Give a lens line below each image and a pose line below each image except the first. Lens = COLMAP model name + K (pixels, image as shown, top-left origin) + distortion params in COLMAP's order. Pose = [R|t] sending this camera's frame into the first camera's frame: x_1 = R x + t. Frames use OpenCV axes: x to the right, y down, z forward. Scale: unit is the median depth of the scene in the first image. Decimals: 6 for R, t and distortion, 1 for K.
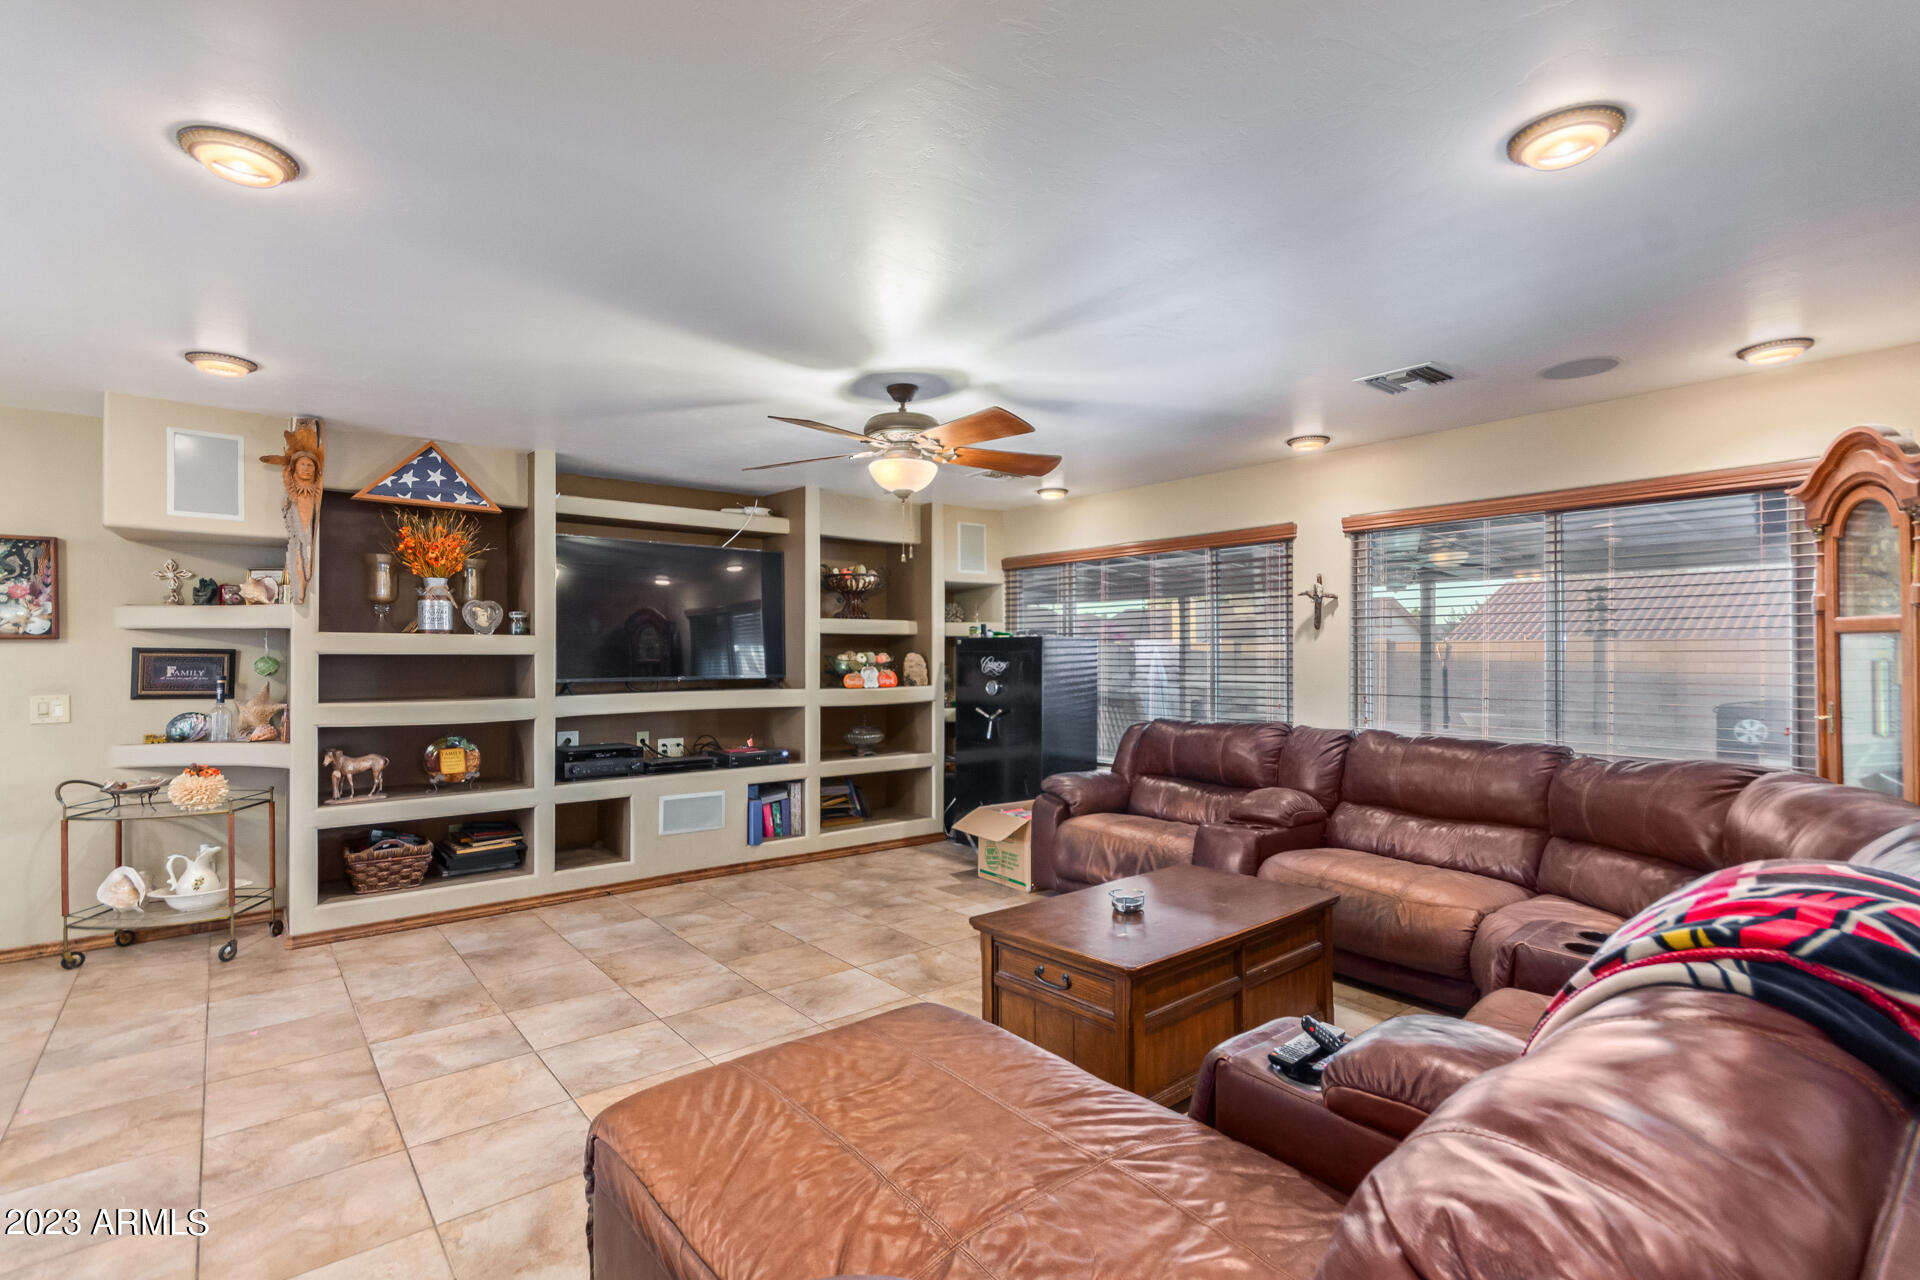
lens RADIAL K [[901.4, 0, 958.5], [0, 901.4, 646.9], [0, 0, 1]] dist [0.003308, 0.001842]
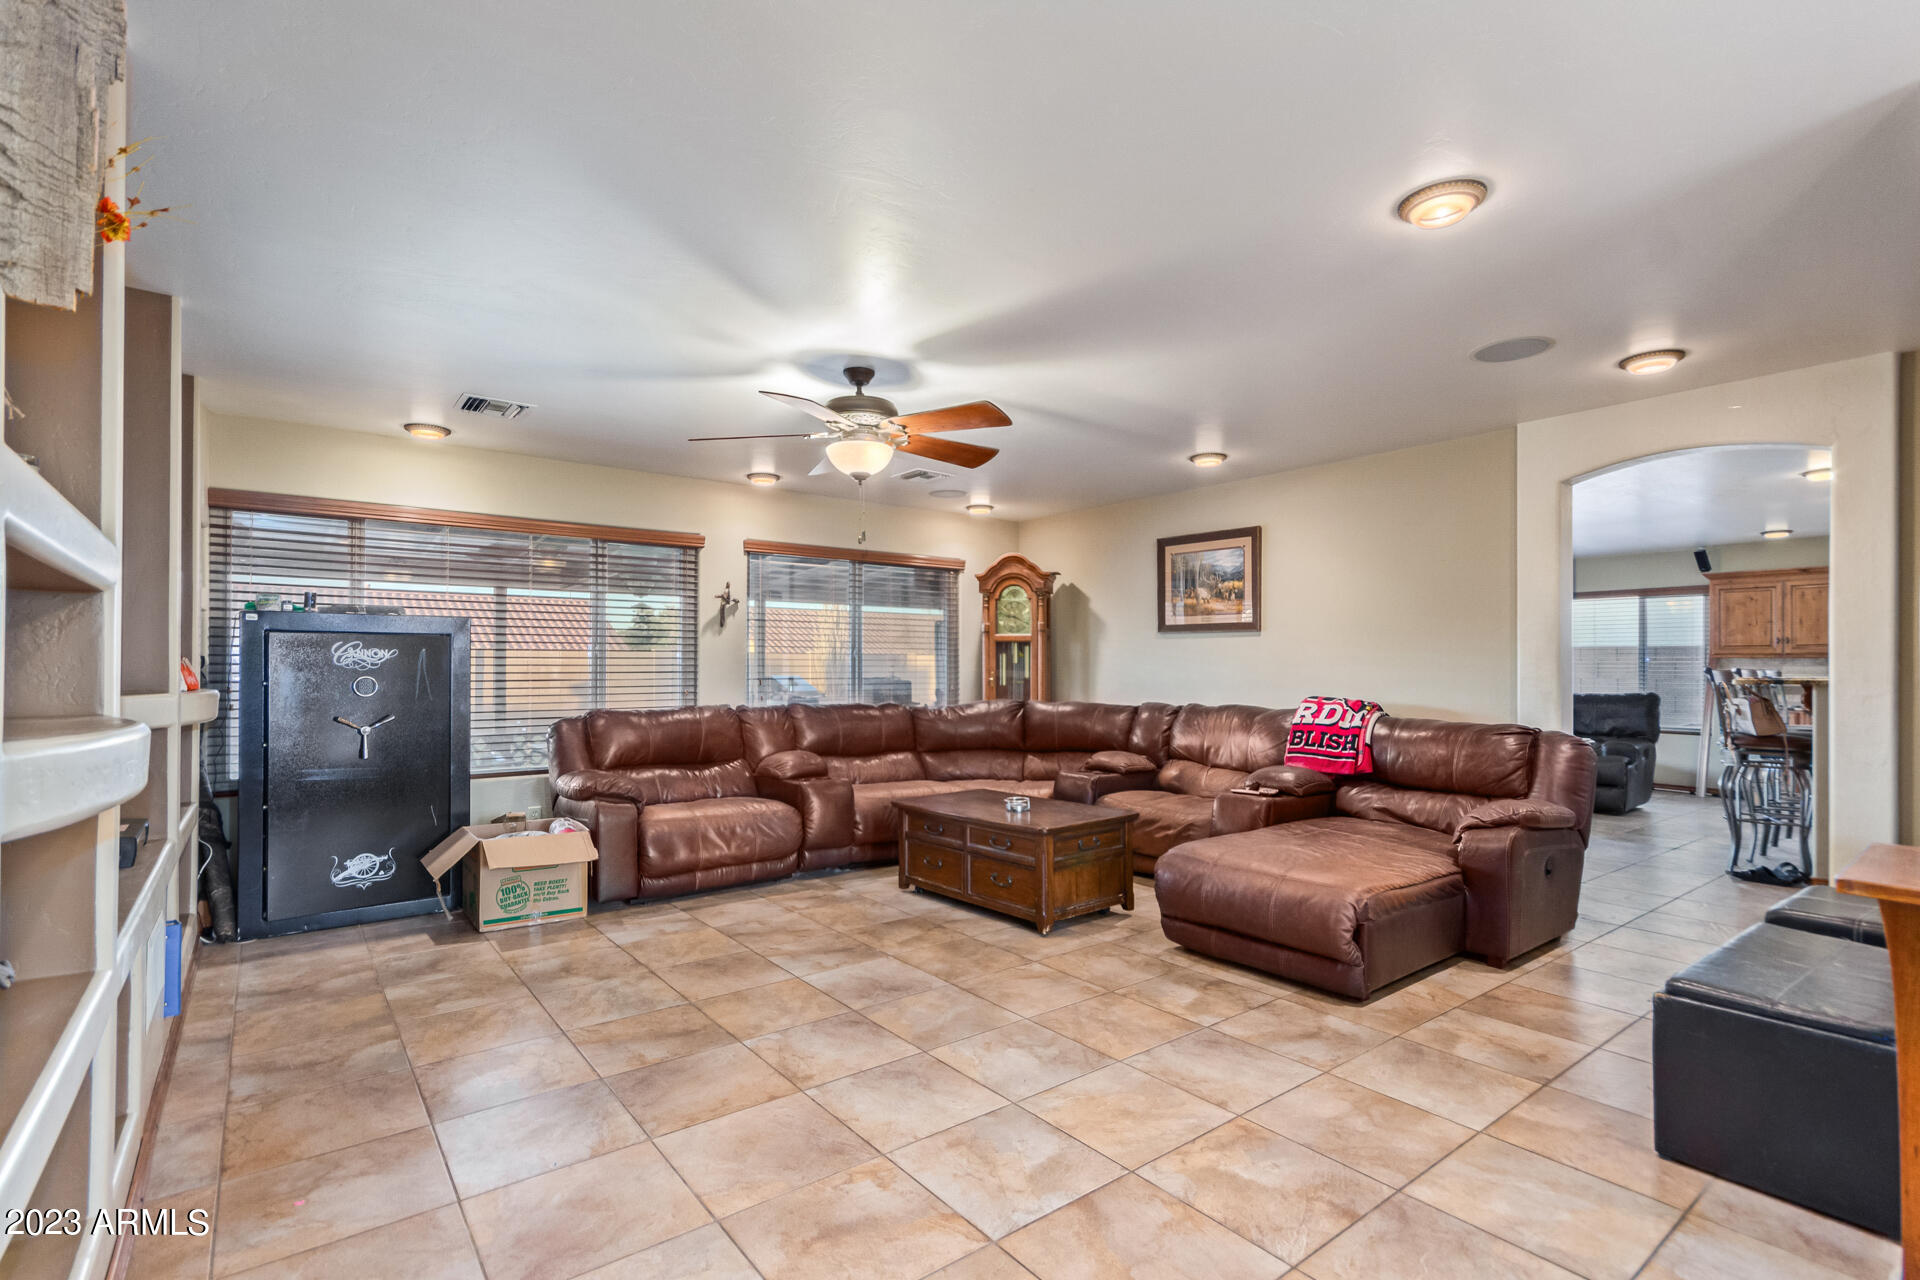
lens RADIAL K [[901.4, 0, 969.9], [0, 901.4, 664.0], [0, 0, 1]] dist [0.003308, 0.001842]
pose [[0.018252, 0.006125, 0.999815, -0.915495], [-0.009222, 0.999940, -0.005957, 0.039465], [-0.999791, -0.009112, 0.018308, 0.730535]]
